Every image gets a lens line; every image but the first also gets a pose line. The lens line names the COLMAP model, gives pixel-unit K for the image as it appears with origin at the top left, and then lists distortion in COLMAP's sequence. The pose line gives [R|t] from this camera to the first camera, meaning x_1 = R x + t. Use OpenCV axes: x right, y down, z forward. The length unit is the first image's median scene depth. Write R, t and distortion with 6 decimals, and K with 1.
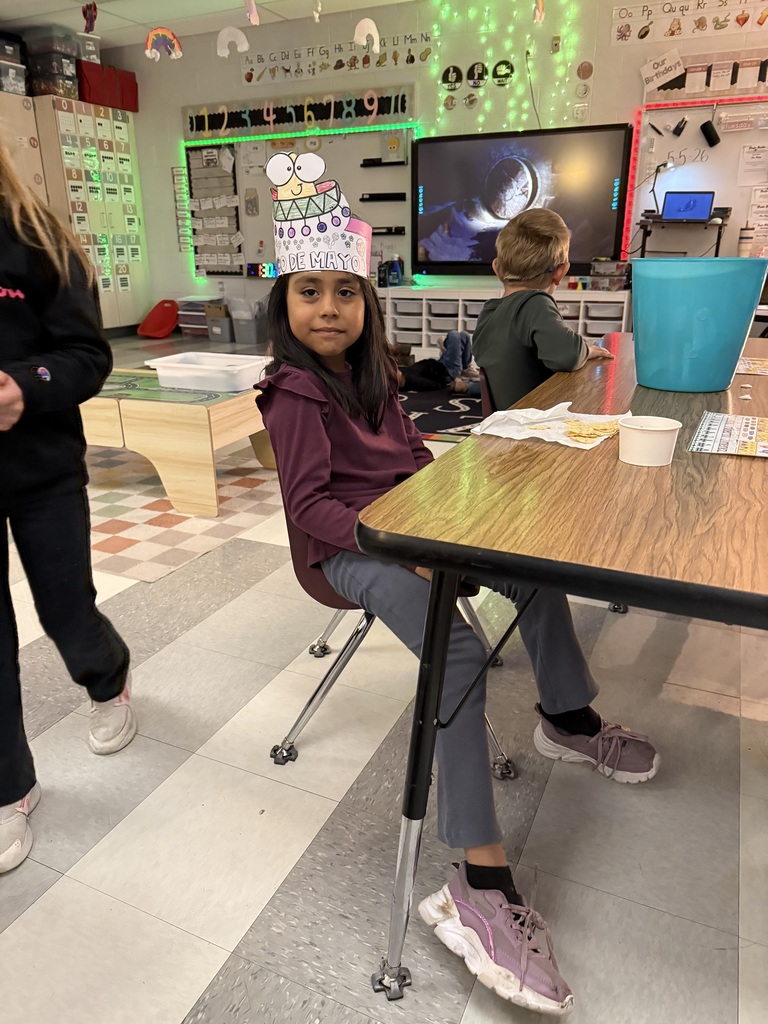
lens RADIAL K [[736.1, 0, 384.0], [0, 736.1, 517.4], [0, 0, 1]] dist [0.002301, -0.016165]
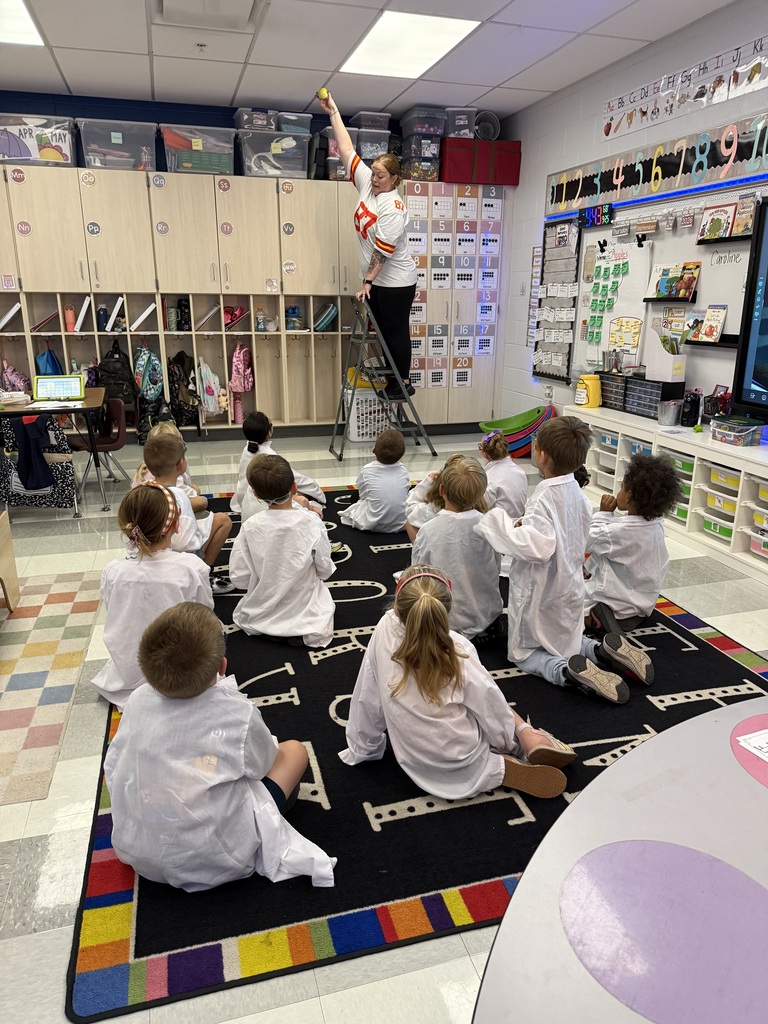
lens RADIAL K [[736.1, 0, 388.5], [0, 736.1, 522.4], [0, 0, 1]] dist [0.002301, -0.016165]
pose [[0.659999, 0.230545, -0.715018, 0.293945], [-0.265053, 0.962005, 0.065524, -0.205189], [0.702957, 0.146272, 0.696029, 0.383512]]
